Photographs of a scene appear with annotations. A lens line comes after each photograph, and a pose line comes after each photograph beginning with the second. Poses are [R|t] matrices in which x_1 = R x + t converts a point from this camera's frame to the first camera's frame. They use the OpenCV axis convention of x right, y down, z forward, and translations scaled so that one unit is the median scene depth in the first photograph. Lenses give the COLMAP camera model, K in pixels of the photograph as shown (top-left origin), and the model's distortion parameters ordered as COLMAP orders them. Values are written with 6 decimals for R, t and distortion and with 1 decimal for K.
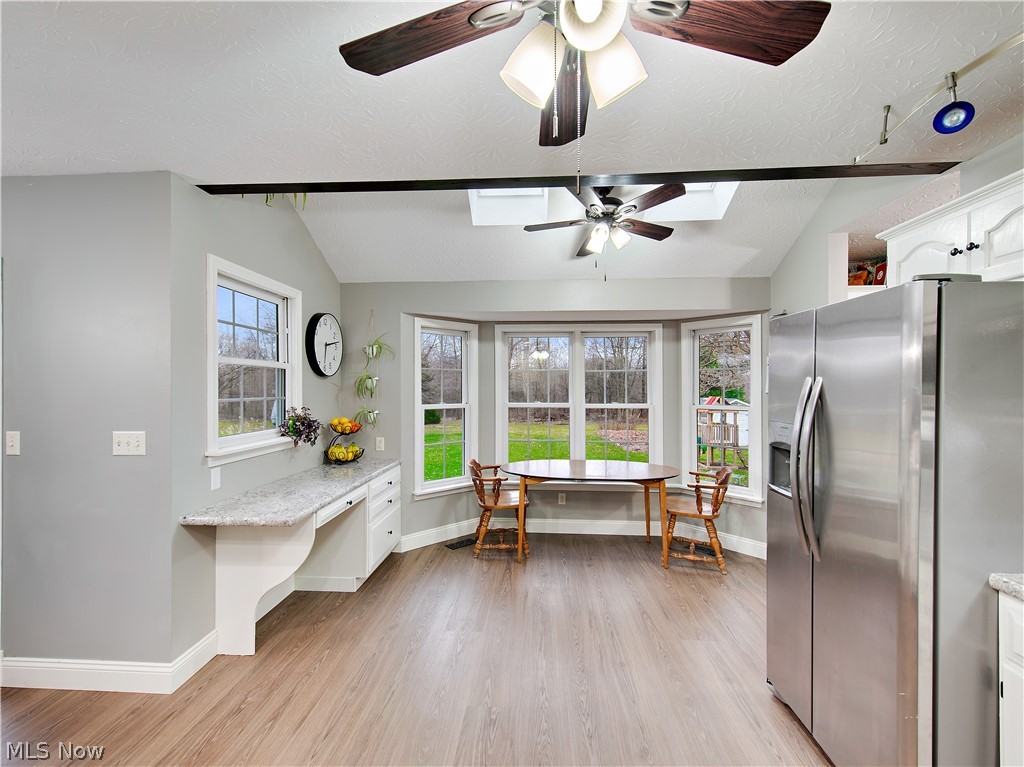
lens RADIAL K [[461.1, 0, 499.9], [0, 461.1, 385.4], [0, 0, 1]] dist [0.023819, -0.005616]
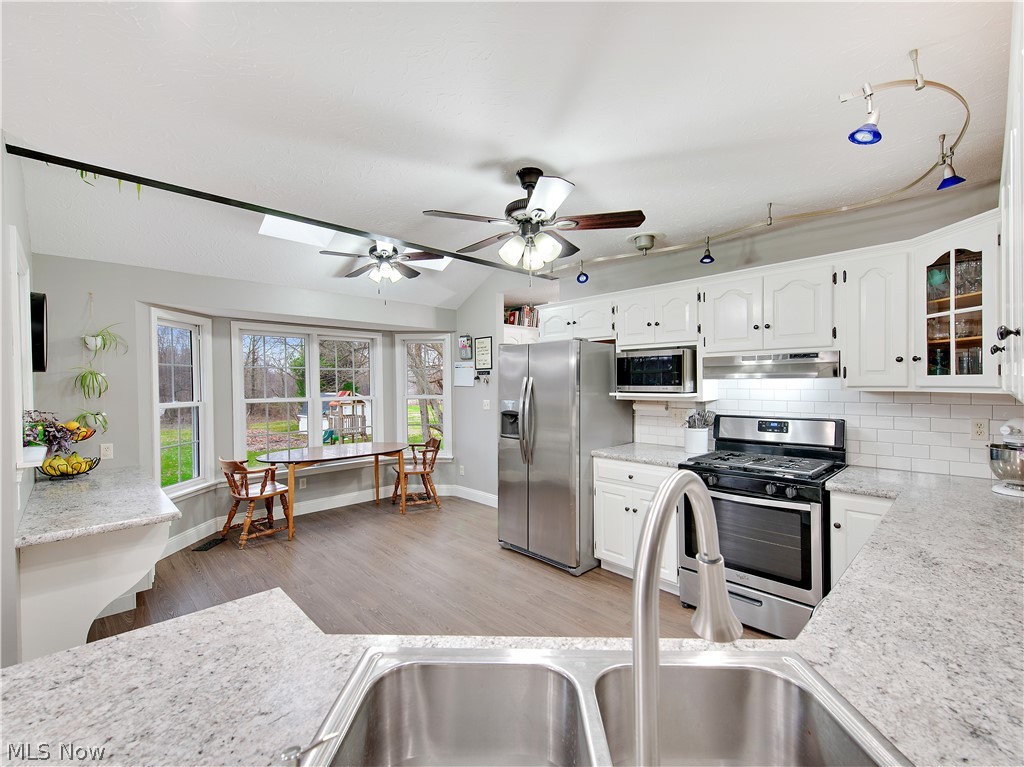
lens RADIAL K [[461.1, 0, 509.4], [0, 461.1, 385.7], [0, 0, 1]] dist [0.023819, -0.005616]
pose [[0.672762, -0.010789, 0.739780, -0.371795], [0.002037, 0.999917, 0.012730, -0.003996], [-0.739856, -0.007057, 0.672728, -0.126420]]
